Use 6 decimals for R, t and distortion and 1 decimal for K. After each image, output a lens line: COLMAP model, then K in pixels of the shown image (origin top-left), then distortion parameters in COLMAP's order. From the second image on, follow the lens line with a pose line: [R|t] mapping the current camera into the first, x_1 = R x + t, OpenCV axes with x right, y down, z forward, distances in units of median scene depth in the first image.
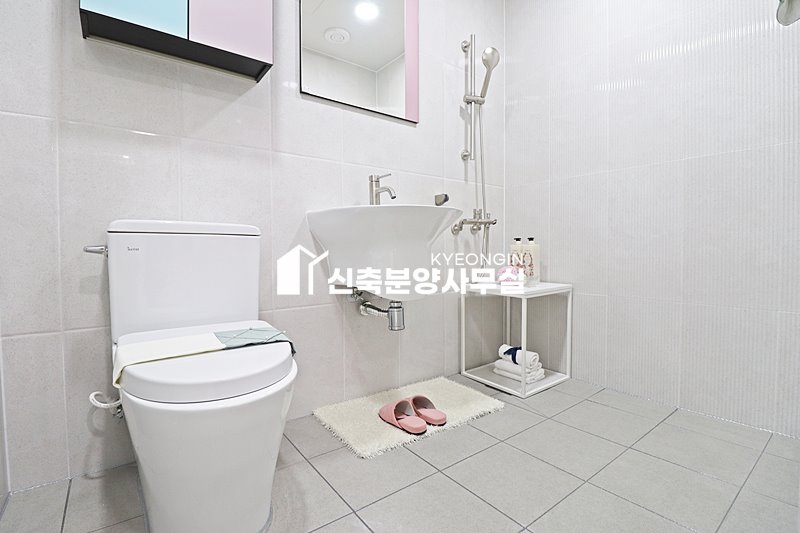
lens RADIAL K [[370.7, 0, 401.8], [0, 370.7, 257.9], [0, 0, 1]] dist [-0.001502, -0.011618]
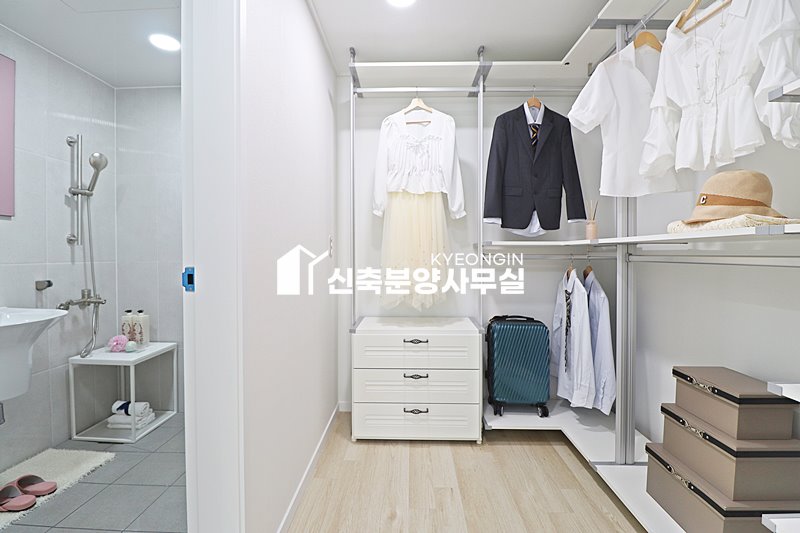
lens RADIAL K [[370.7, 0, 401.8], [0, 370.7, 257.9], [0, 0, 1]] dist [-0.001502, -0.011618]
pose [[0.628177, -0.008630, 0.778023, -0.064425], [0.019025, 0.999810, -0.004271, -0.208175], [-0.777838, 0.017484, 0.628222, -0.465420]]
